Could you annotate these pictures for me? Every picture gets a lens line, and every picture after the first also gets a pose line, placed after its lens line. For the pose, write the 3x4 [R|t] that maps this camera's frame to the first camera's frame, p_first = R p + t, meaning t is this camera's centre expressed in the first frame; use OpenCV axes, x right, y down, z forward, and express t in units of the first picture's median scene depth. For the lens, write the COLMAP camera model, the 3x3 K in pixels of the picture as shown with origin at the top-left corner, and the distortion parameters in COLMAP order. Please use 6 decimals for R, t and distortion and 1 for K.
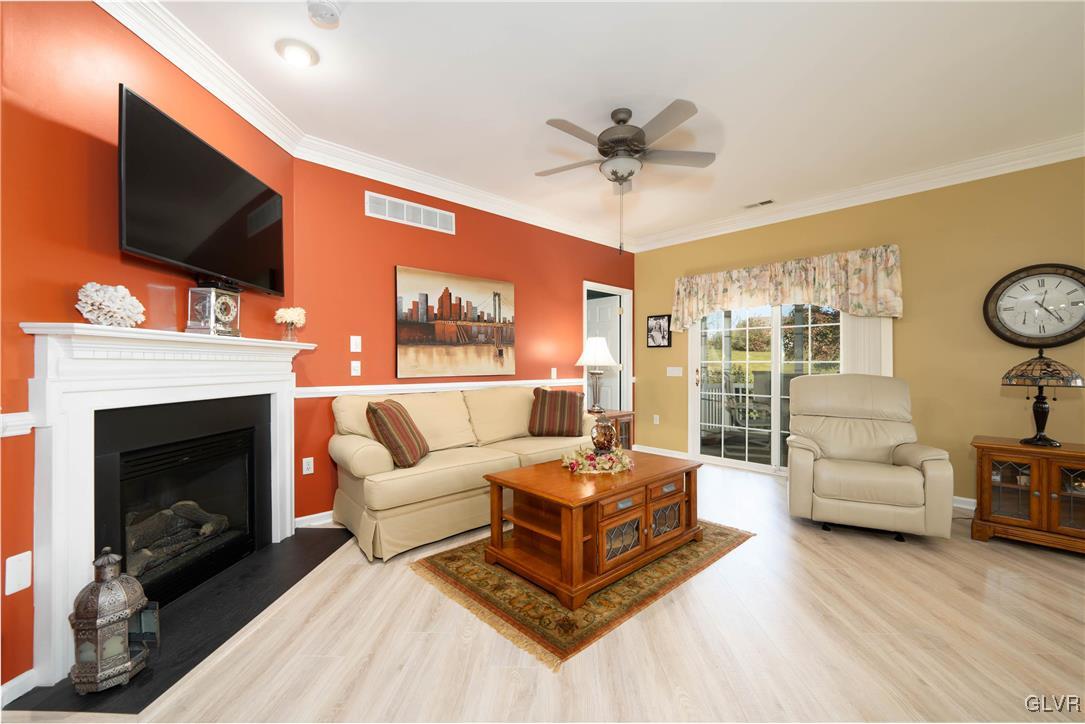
lens RADIAL K [[434.6, 0, 546.8], [0, 434.6, 364.4], [0, 0, 1]] dist [-0.012976, -0.001072]
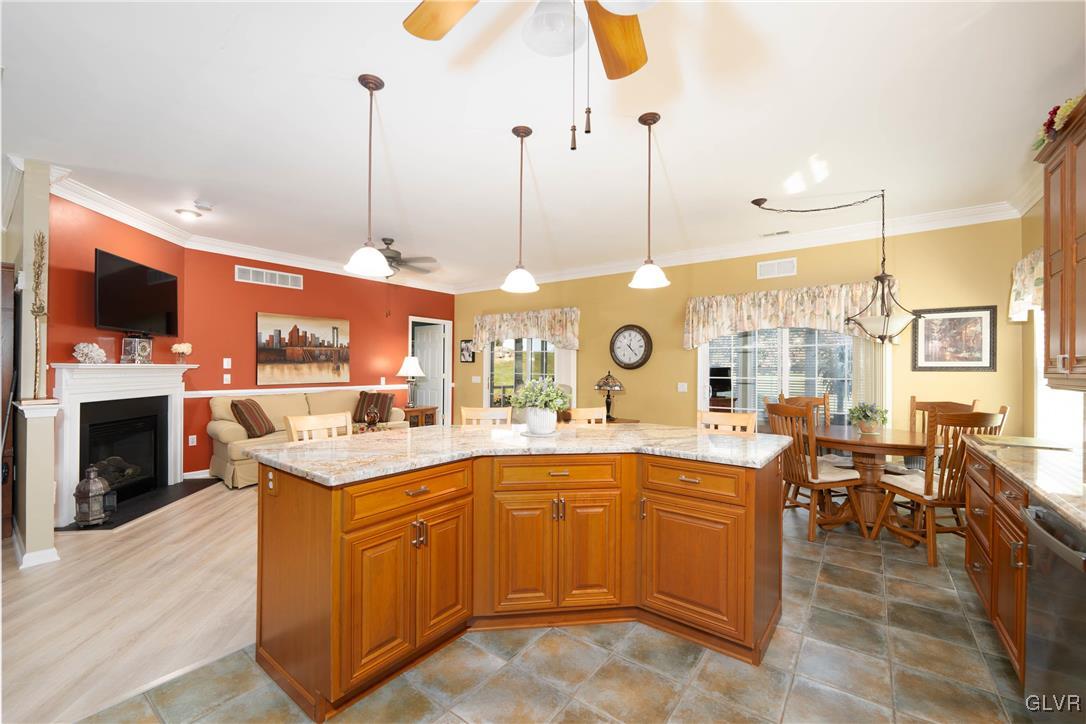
lens RADIAL K [[435.0, 0, 538.4], [0, 435.0, 364.4], [0, 0, 1]] dist [-0.012976, -0.001072]
pose [[0.985215, 0.008073, 0.171134, 0.398083], [-0.007162, 0.999957, -0.005936, -0.042493], [-0.171175, 0.004623, 0.985230, -0.726536]]
